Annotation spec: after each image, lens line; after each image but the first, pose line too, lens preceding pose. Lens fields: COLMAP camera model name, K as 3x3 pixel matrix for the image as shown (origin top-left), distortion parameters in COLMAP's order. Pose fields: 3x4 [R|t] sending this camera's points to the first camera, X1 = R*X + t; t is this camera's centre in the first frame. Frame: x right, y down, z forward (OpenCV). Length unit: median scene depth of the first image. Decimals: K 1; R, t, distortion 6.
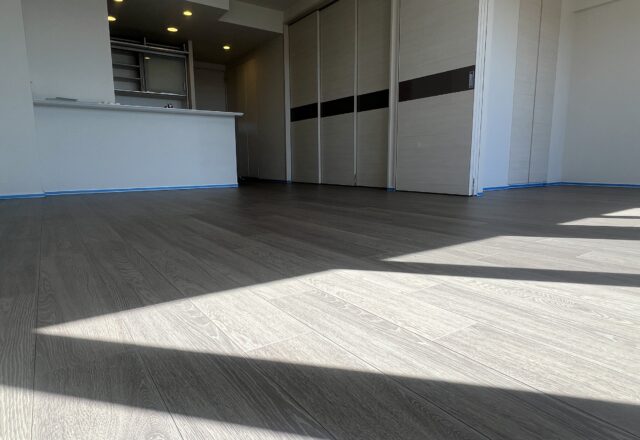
lens RADIAL K [[391.8, 0, 319.5], [0, 391.8, 220.7], [0, 0, 1]] dist [-0.001380, 0.000039]
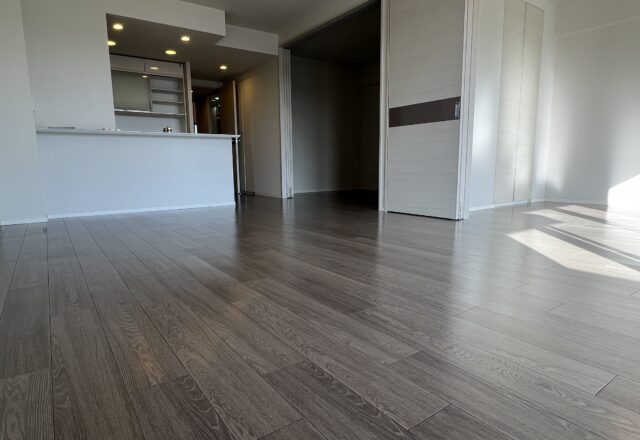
lens RADIAL K [[382.5, 0, 321.0], [0, 382.5, 220.1], [0, 0, 1]] dist [0.001015, -0.002796]
pose [[0.999883, -0.005457, 0.014267, 0.018025], [0.005424, 0.999982, 0.002383, -0.230362], [-0.014280, -0.002305, 0.999895, -0.075770]]
